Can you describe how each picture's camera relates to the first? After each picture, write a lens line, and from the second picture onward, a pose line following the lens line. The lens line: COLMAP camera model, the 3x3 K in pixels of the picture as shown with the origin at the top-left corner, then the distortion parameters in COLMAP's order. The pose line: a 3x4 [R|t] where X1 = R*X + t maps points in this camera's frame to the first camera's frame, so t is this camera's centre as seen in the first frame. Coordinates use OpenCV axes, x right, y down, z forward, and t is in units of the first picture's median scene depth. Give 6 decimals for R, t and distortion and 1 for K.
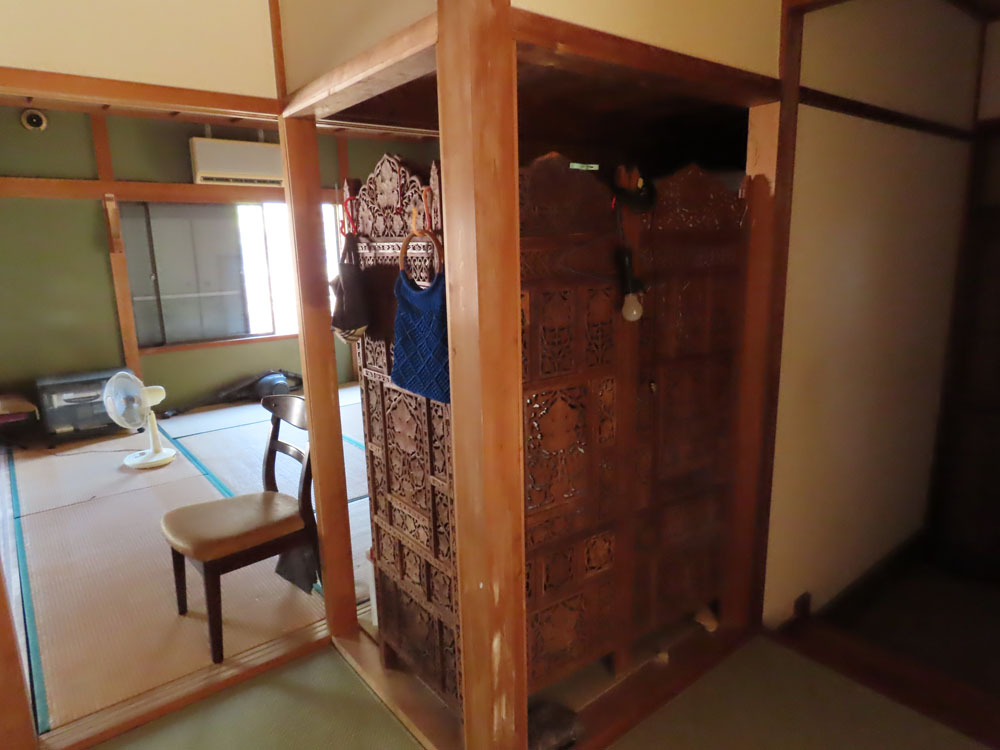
lens RADIAL K [[625.1, 0, 503.8], [0, 625.1, 373.7], [0, 0, 1]] dist [-0.024781, -0.001444]
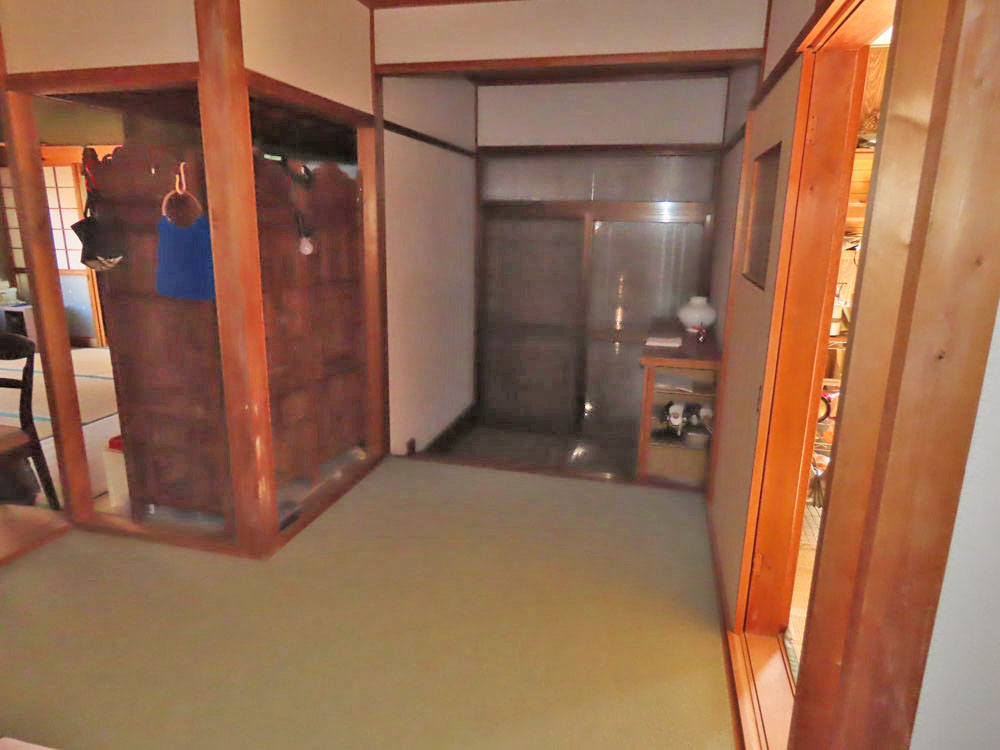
lens RADIAL K [[625.1, 0, 503.8], [0, 625.1, 373.7], [0, 0, 1]] dist [-0.024781, -0.001444]
pose [[0.791486, -0.106827, 0.601779, -0.375455], [0.090846, 0.994232, 0.057010, 0.170598], [-0.604398, 0.009547, 0.796625, -0.578079]]
